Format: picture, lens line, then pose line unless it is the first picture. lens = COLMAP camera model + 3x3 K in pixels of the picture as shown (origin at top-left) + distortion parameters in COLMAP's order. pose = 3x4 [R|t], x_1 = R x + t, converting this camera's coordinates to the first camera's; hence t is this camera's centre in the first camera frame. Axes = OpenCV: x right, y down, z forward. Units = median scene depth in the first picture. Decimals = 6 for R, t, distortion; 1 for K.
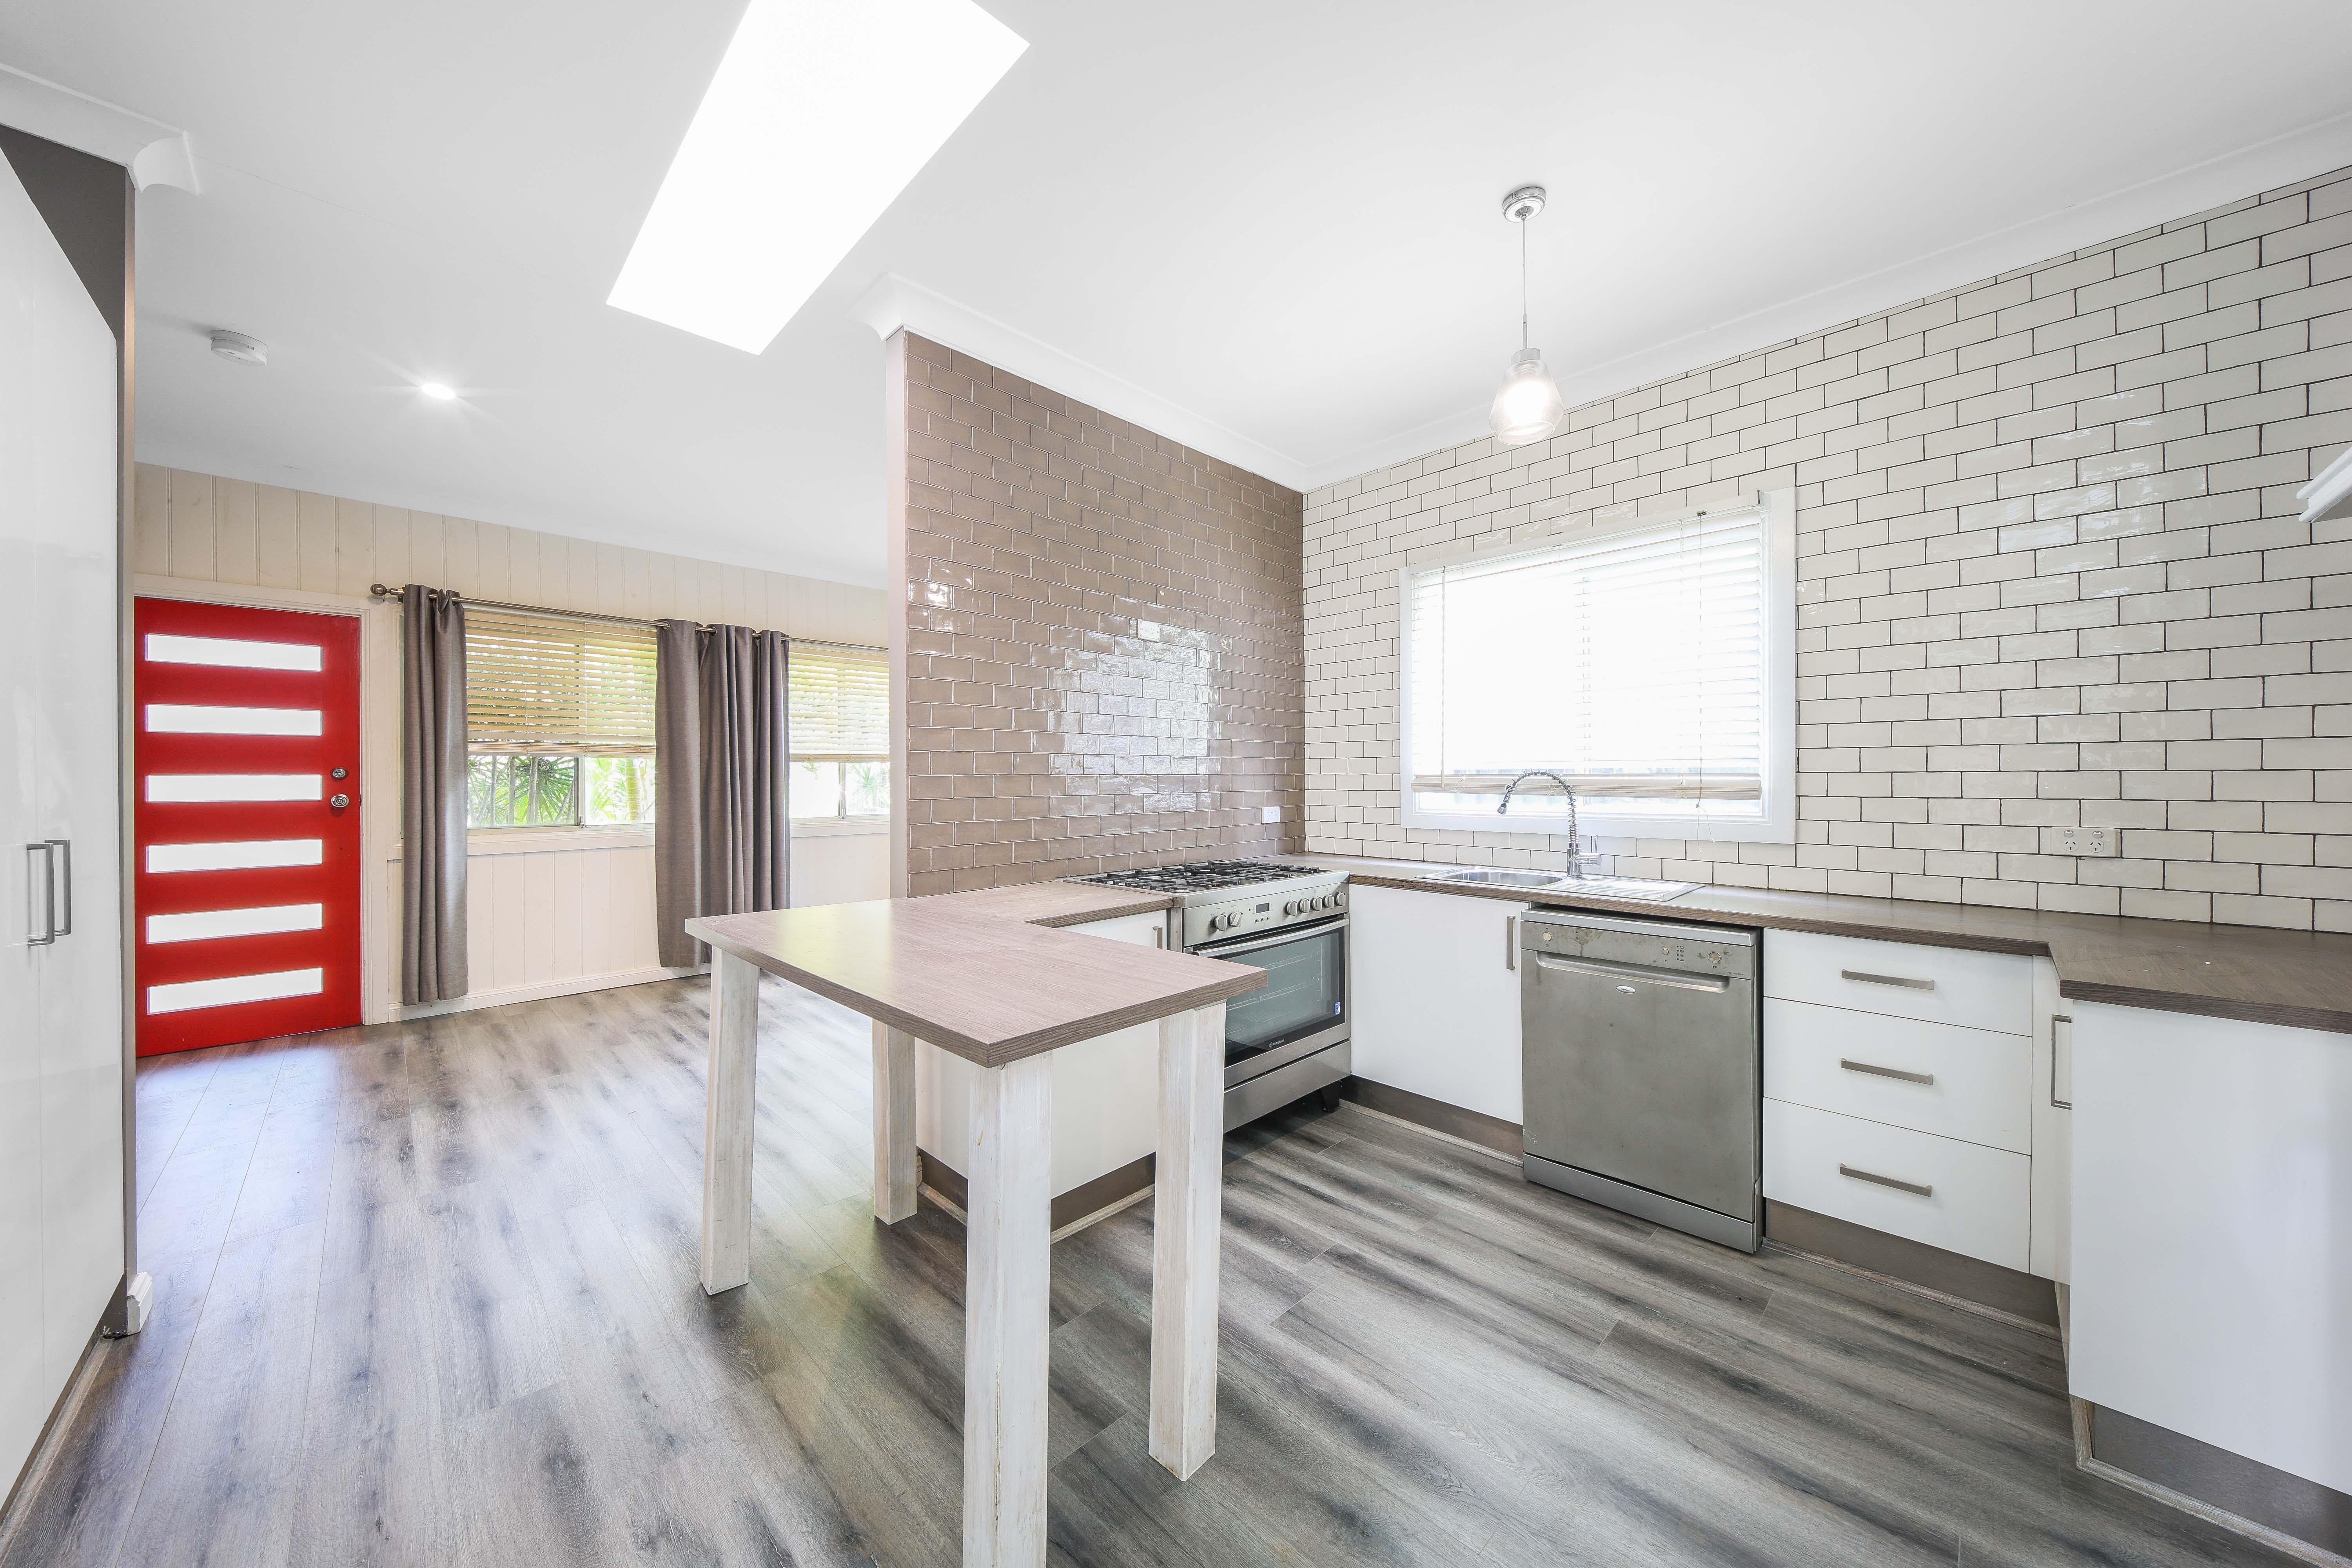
lens RADIAL K [[815.7, 0, 1172.1], [0, 815.7, 780.4], [0, 0, 1]] dist [-0.015919, -0.000166]
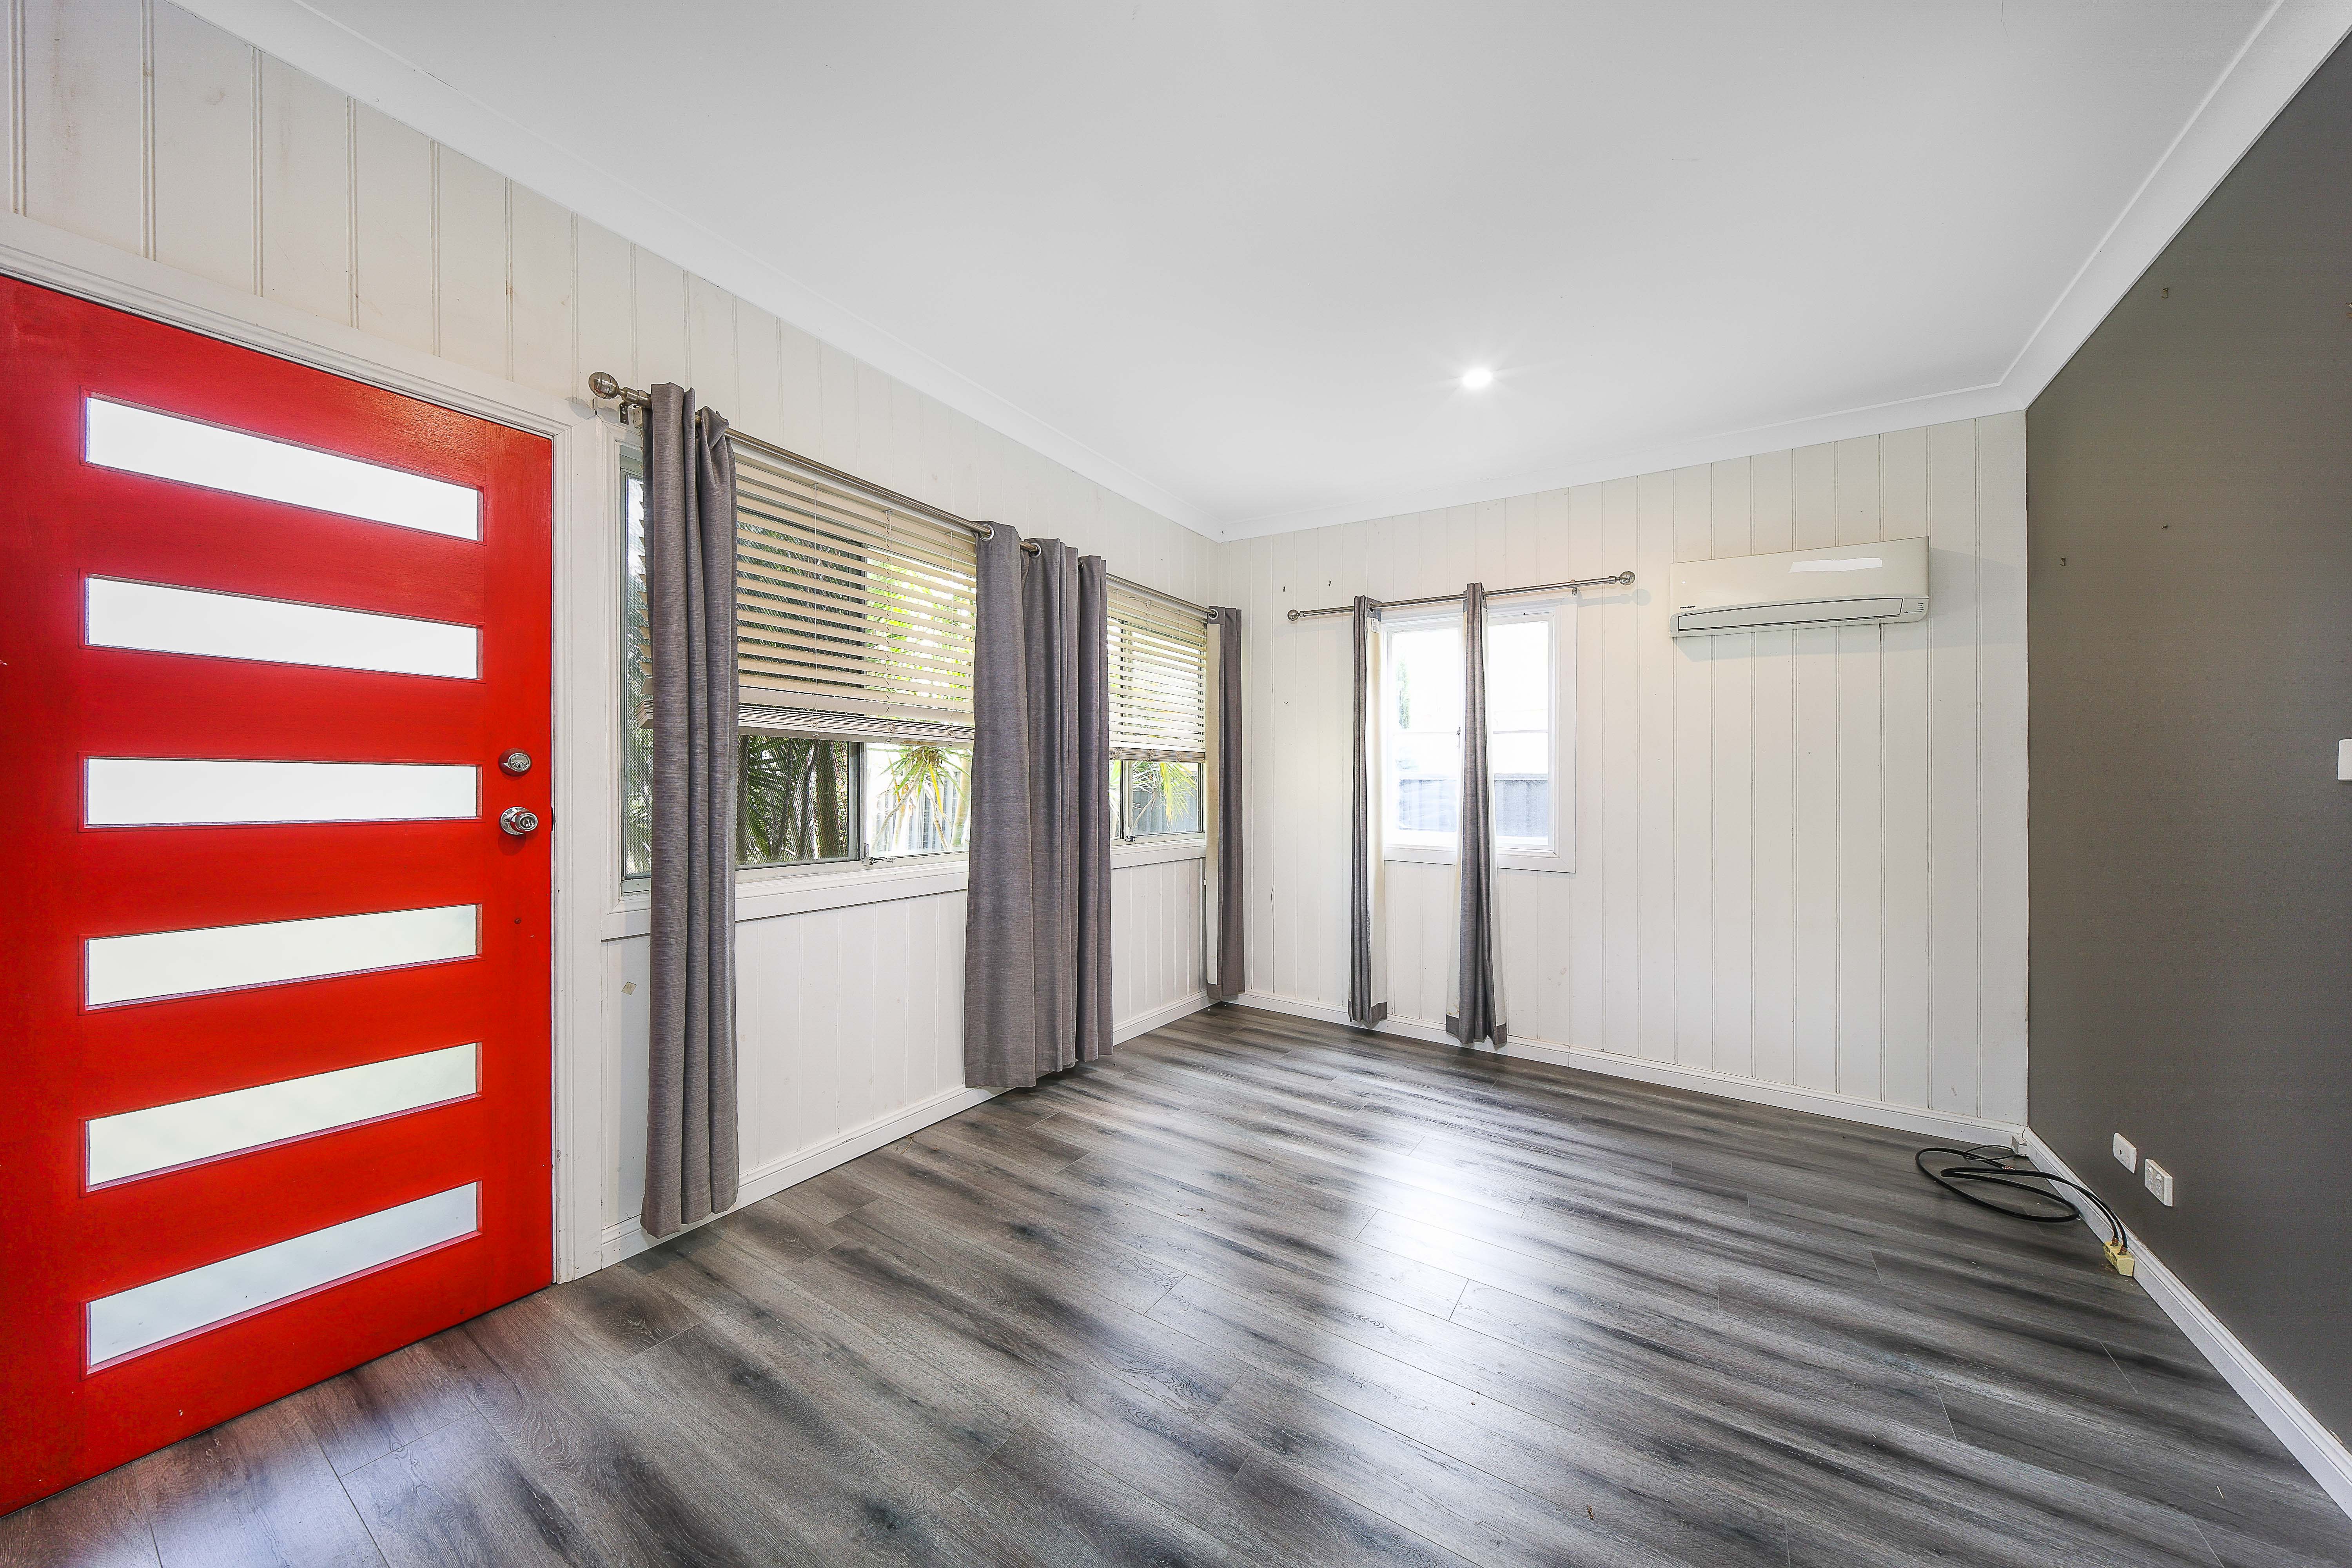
lens RADIAL K [[815.7, 0, 1177.6], [0, 815.7, 788.1], [0, 0, 1]] dist [-0.015919, -0.000166]
pose [[0.975036, 0.017177, 0.221382, -0.760882], [-0.018506, 0.999821, 0.003931, -0.002992], [-0.221275, -0.007930, 0.975179, 0.451830]]
